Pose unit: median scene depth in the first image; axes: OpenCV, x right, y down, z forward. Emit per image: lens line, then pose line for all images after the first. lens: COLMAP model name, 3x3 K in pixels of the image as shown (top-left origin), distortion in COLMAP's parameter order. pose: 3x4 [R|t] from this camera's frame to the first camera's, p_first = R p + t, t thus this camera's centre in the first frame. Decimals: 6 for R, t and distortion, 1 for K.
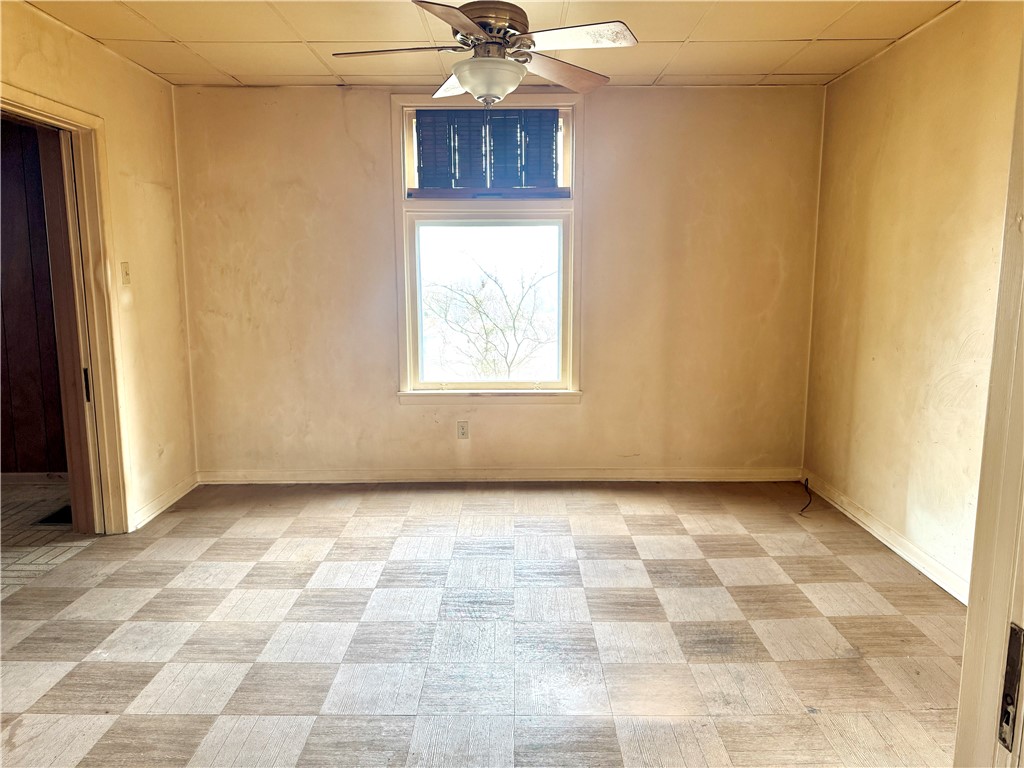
lens RADIAL K [[718.7, 0, 512.1], [0, 718.7, 382.4], [0, 0, 1]] dist [0.003057, -0.005465]
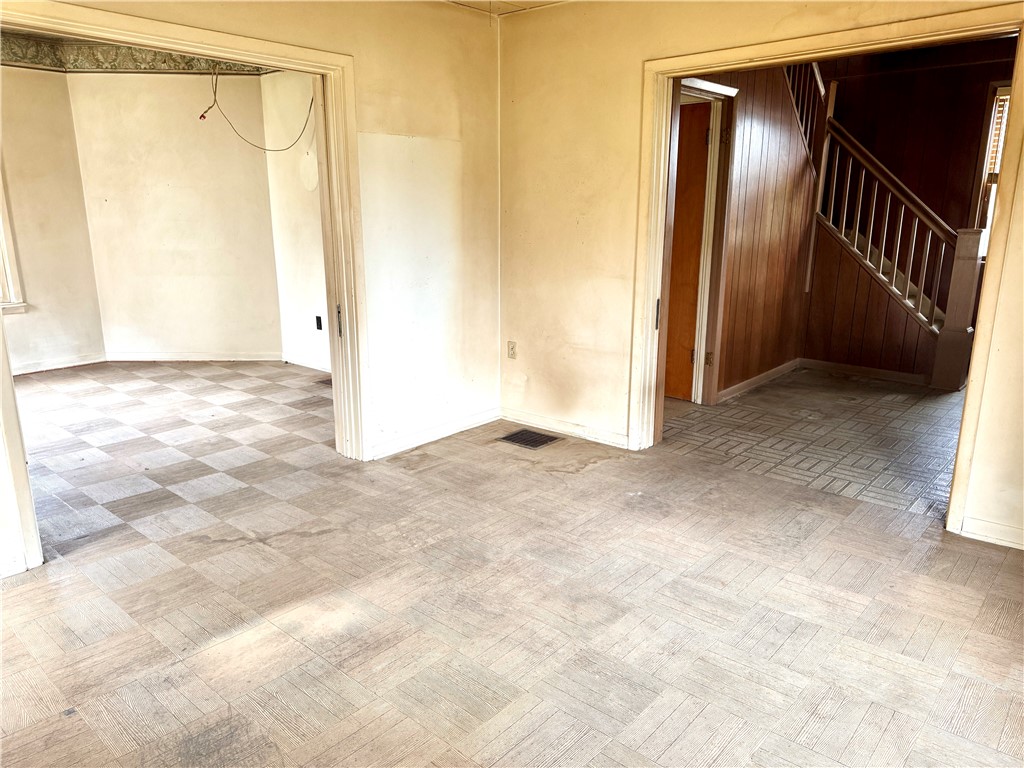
lens RADIAL K [[718.7, 0, 513.5], [0, 718.7, 385.6], [0, 0, 1]] dist [0.003057, -0.005465]
pose [[-0.656495, 0.186153, -0.731000, 0.615414], [-0.109777, 0.935178, 0.336736, -0.285494], [0.746300, 0.301313, -0.593504, 1.772009]]
